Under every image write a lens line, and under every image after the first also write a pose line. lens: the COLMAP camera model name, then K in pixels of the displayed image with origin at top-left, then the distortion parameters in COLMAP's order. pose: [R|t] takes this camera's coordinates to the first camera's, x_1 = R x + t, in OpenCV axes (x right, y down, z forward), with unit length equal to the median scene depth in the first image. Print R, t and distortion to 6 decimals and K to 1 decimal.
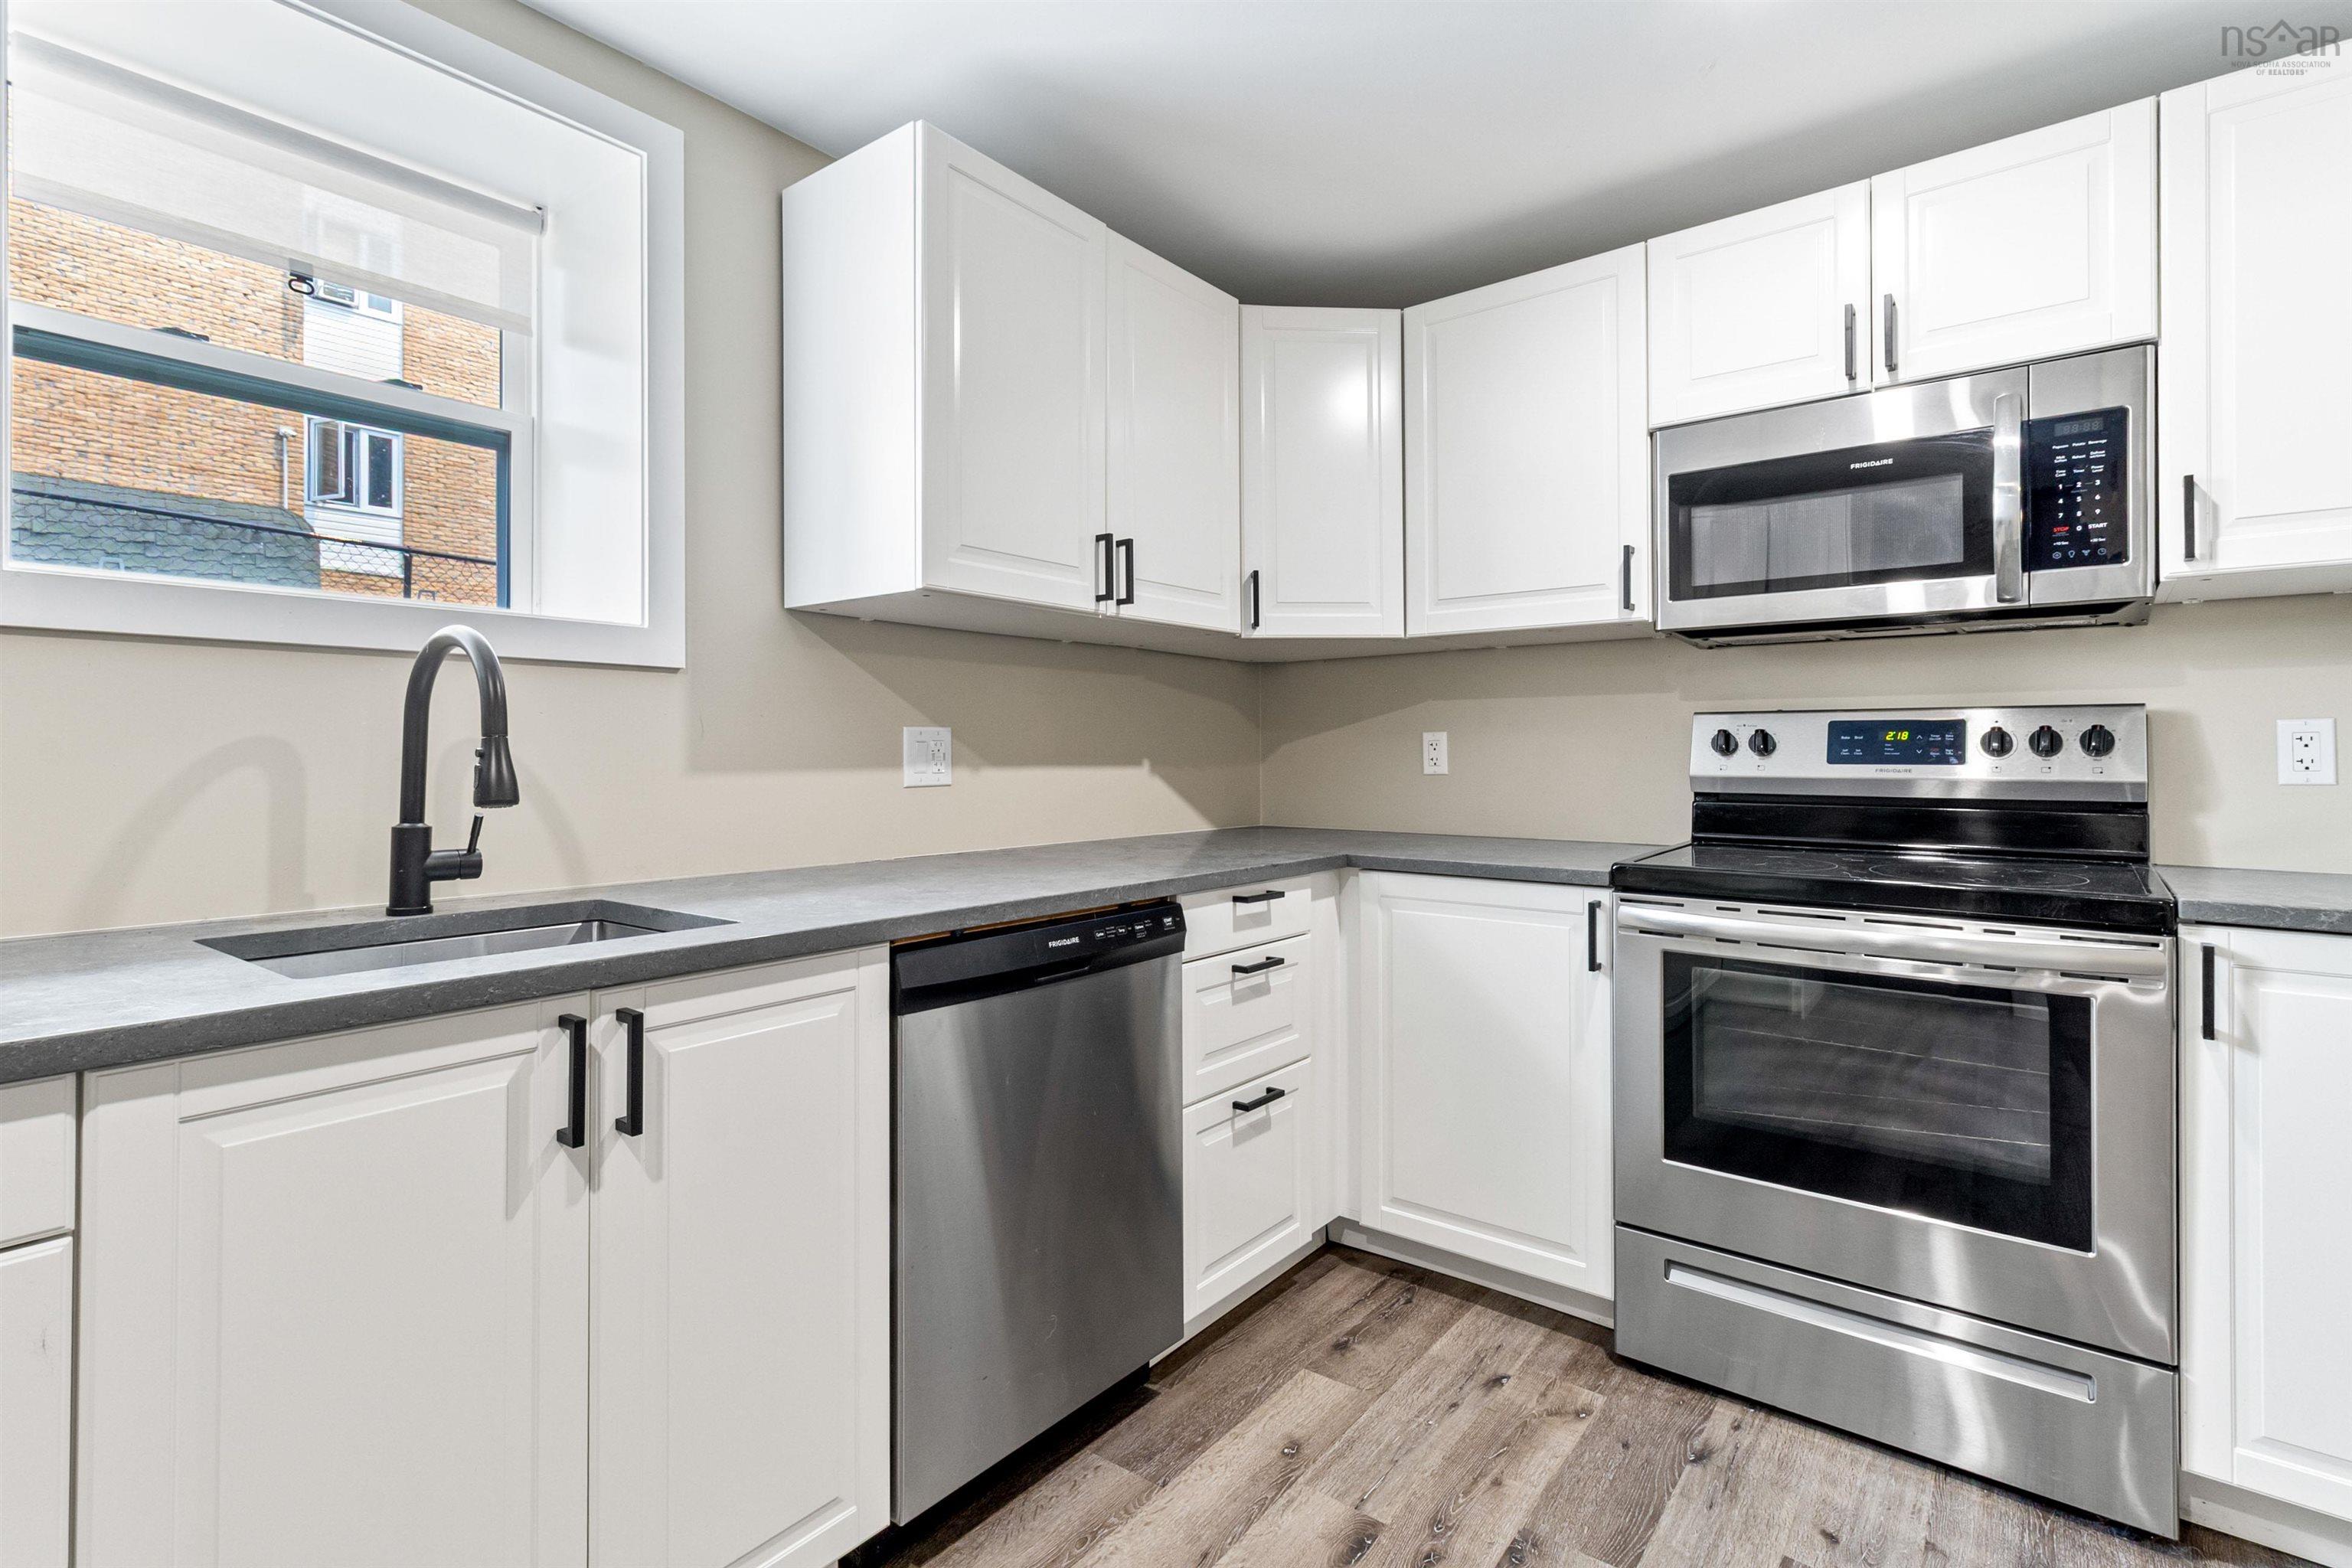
lens RADIAL K [[1116.2, 0, 1174.0], [0, 1116.2, 736.5], [0, 0, 1]] dist [0.002737, 0.000305]
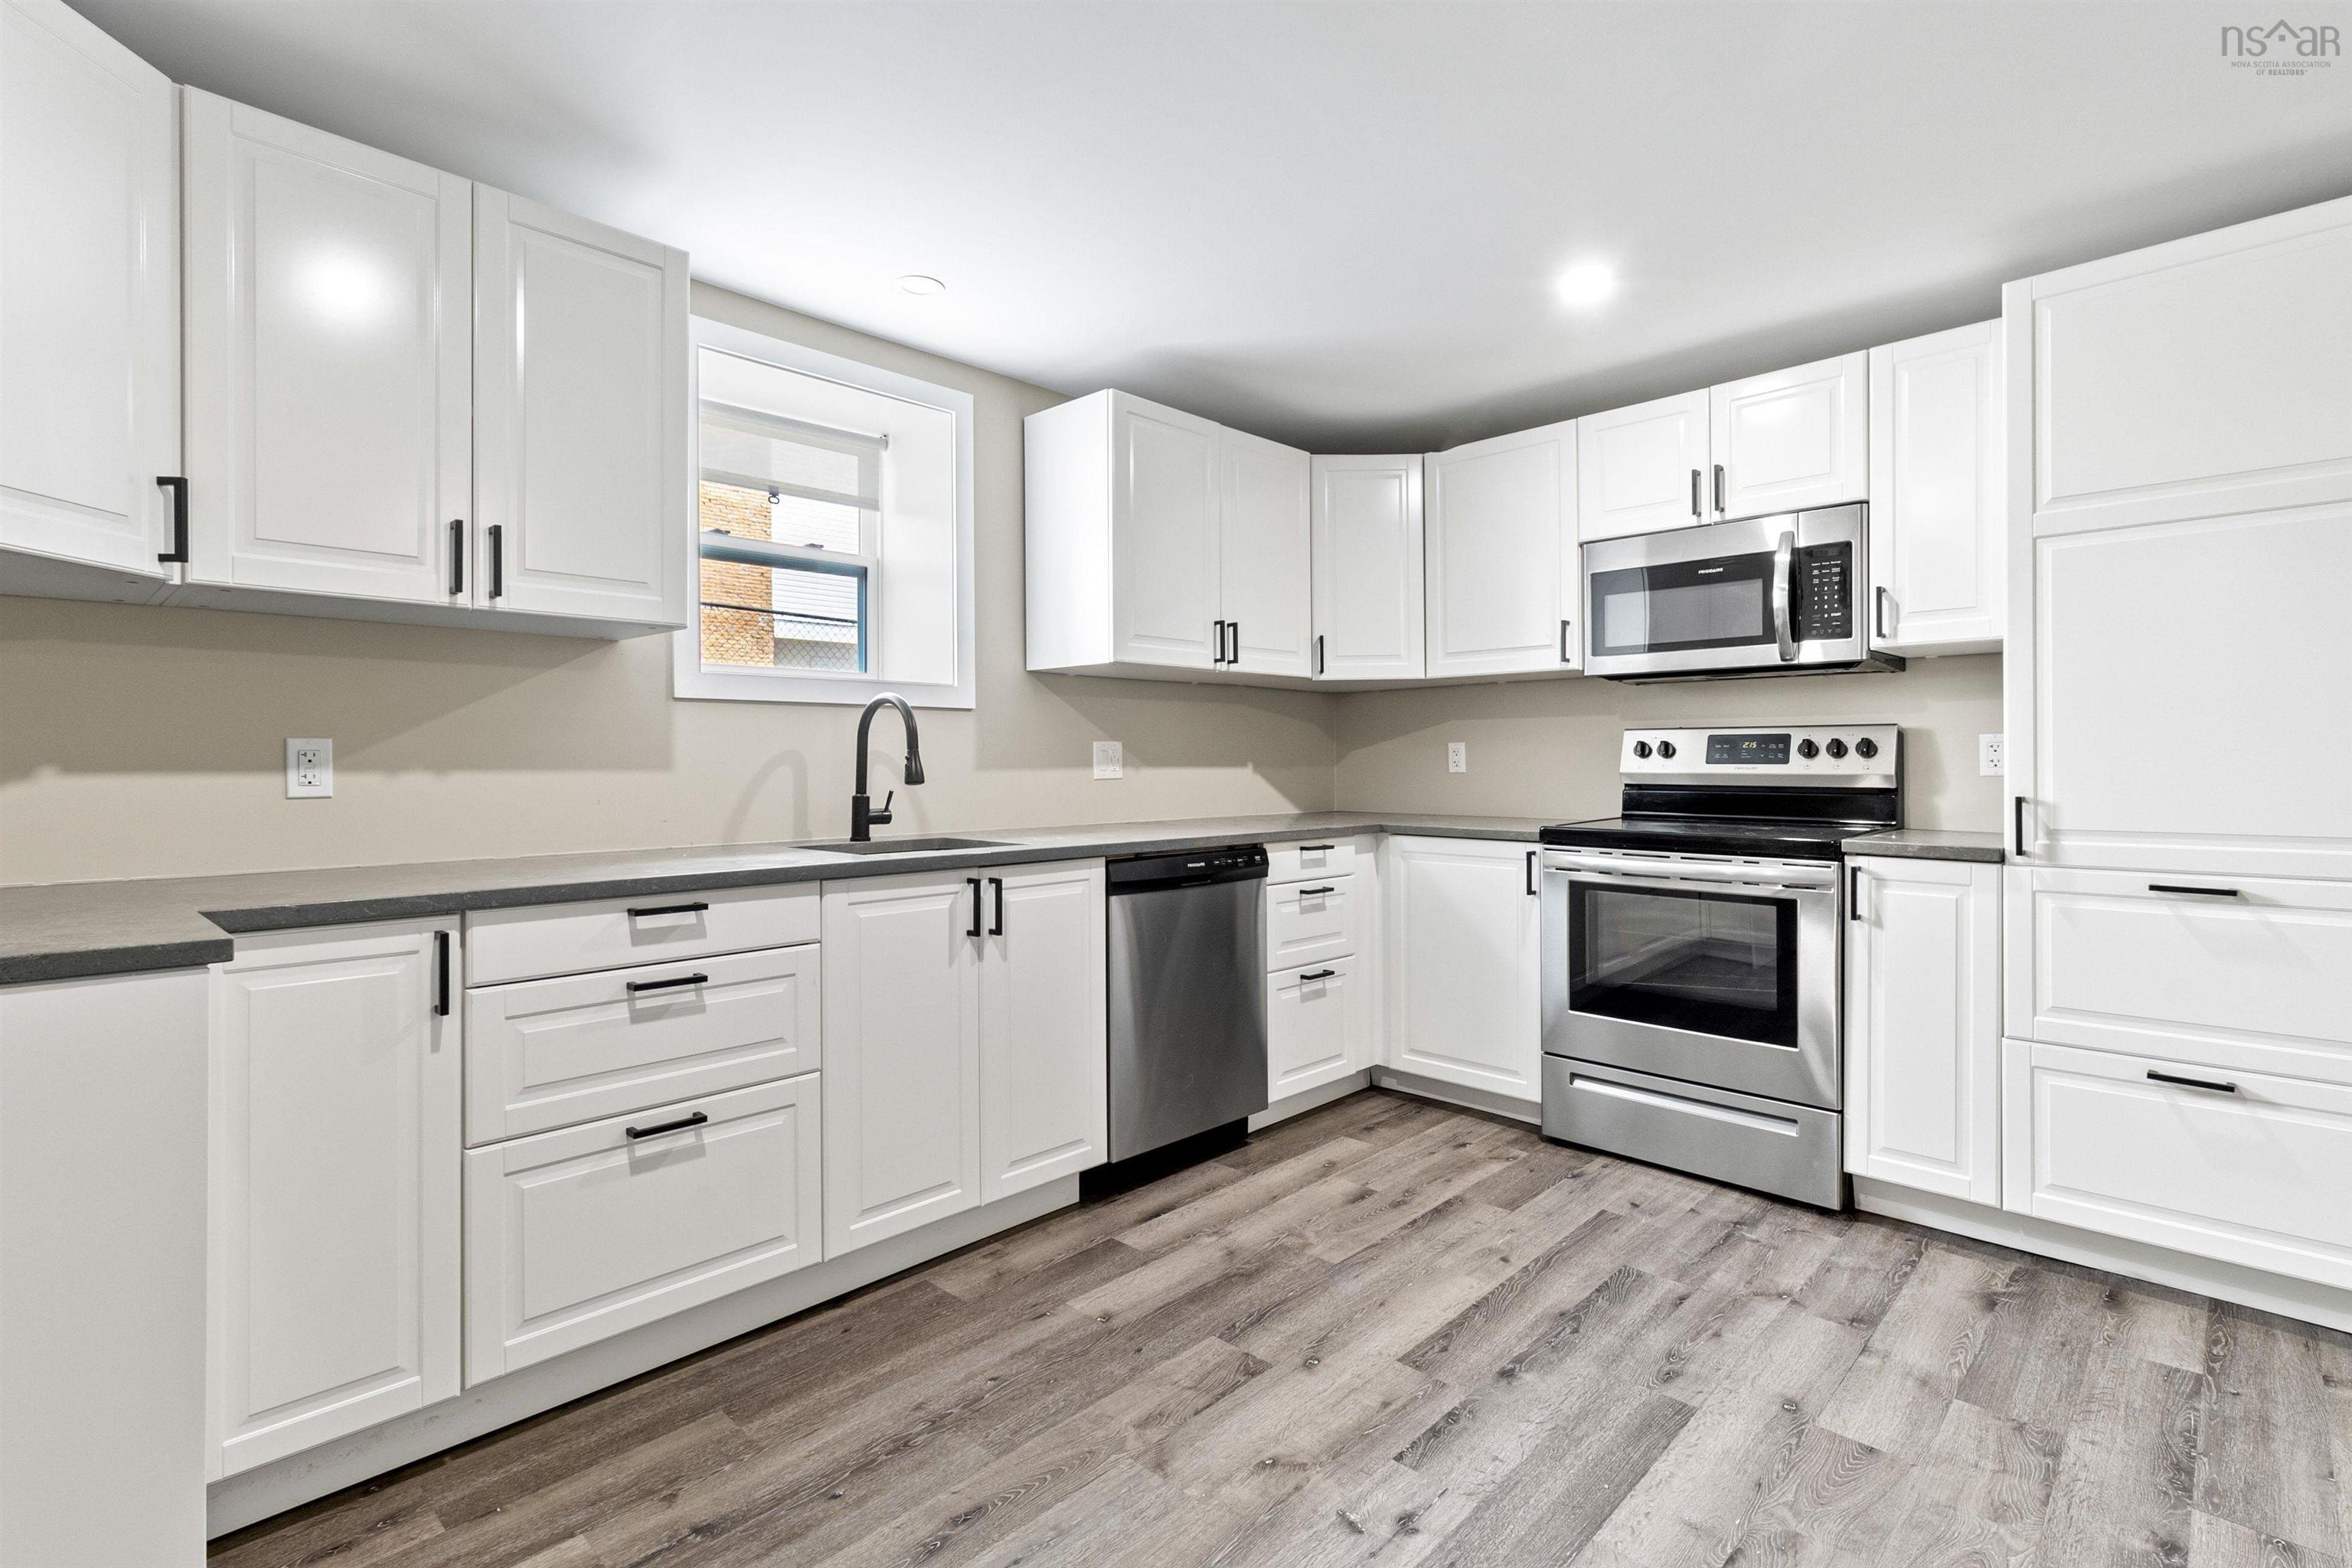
lens RADIAL K [[1113.2, 0, 1175.7], [0, 1113.2, 756.9], [0, 0, 1]] dist [0.002444, 0.000159]
pose [[0.994146, -0.002351, -0.108016, 0.051463], [0.003638, 0.999925, 0.011724, -0.005639], [0.107981, -0.012048, 0.994080, -0.648070]]
